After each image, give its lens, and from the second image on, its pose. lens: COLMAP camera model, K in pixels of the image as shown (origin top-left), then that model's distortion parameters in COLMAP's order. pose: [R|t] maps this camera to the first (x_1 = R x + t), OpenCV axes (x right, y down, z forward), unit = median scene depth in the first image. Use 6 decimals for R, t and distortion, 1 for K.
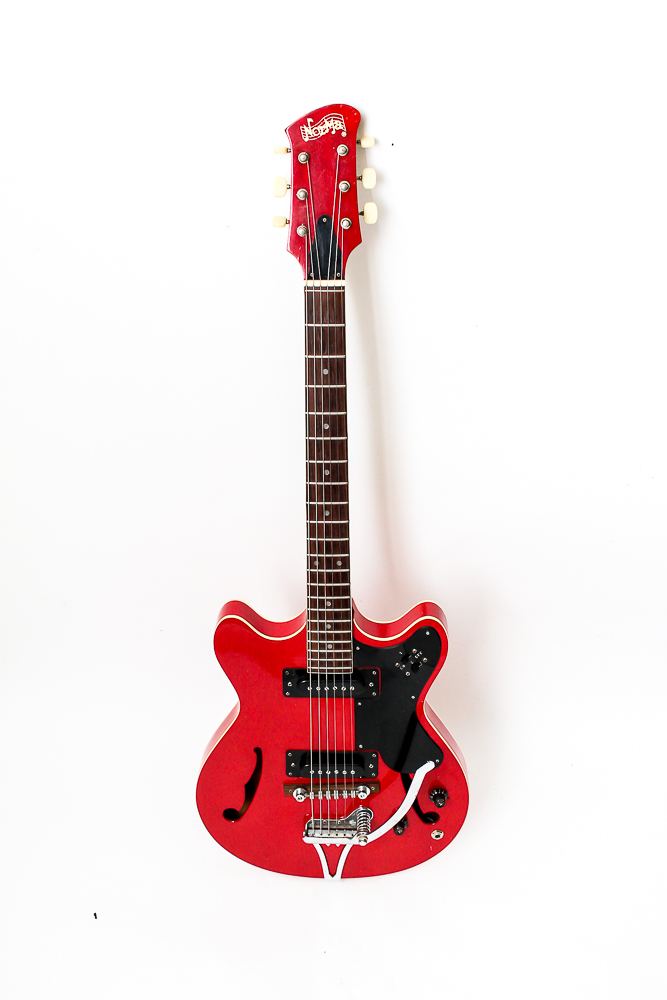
lens RADIAL K [[1121.0, 0, 326.4], [0, 1121.0, 501.3], [0, 0, 1]] dist [-0.125277, 0.000000]
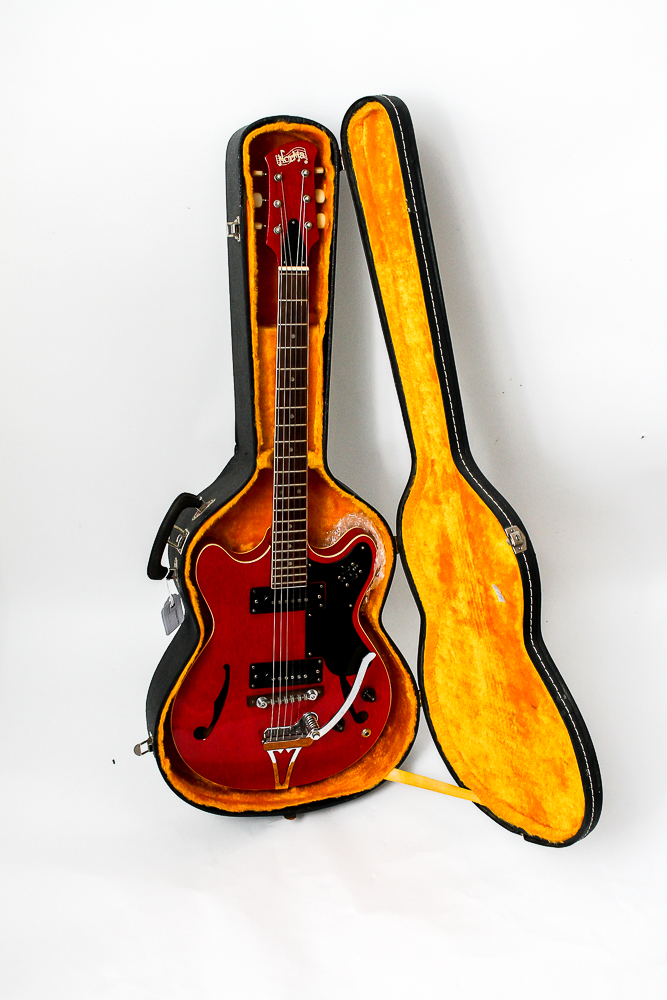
lens RADIAL K [[1121.0, 0, 330.5], [0, 1121.0, 497.2], [0, 0, 1]] dist [-0.125277, 0.000000]
pose [[0.947830, -0.046471, 0.315370, -0.349888], [0.096374, 0.984795, -0.144535, 0.243683], [-0.303858, 0.167388, 0.937897, -0.210390]]
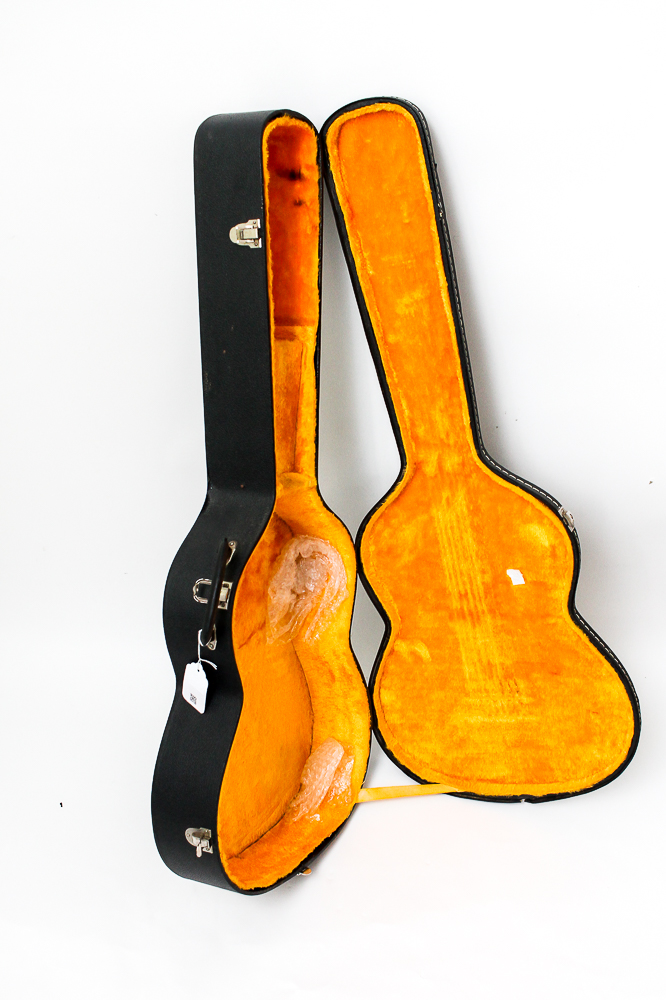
lens RADIAL K [[1121.0, 0, 333.8], [0, 1121.0, 504.3], [0, 0, 1]] dist [-0.125277, 0.000000]
pose [[0.507287, -0.167250, 0.845392, -0.945403], [0.334851, 0.942159, -0.014537, 0.068561], [-0.794062, 0.290455, 0.533949, 0.322051]]
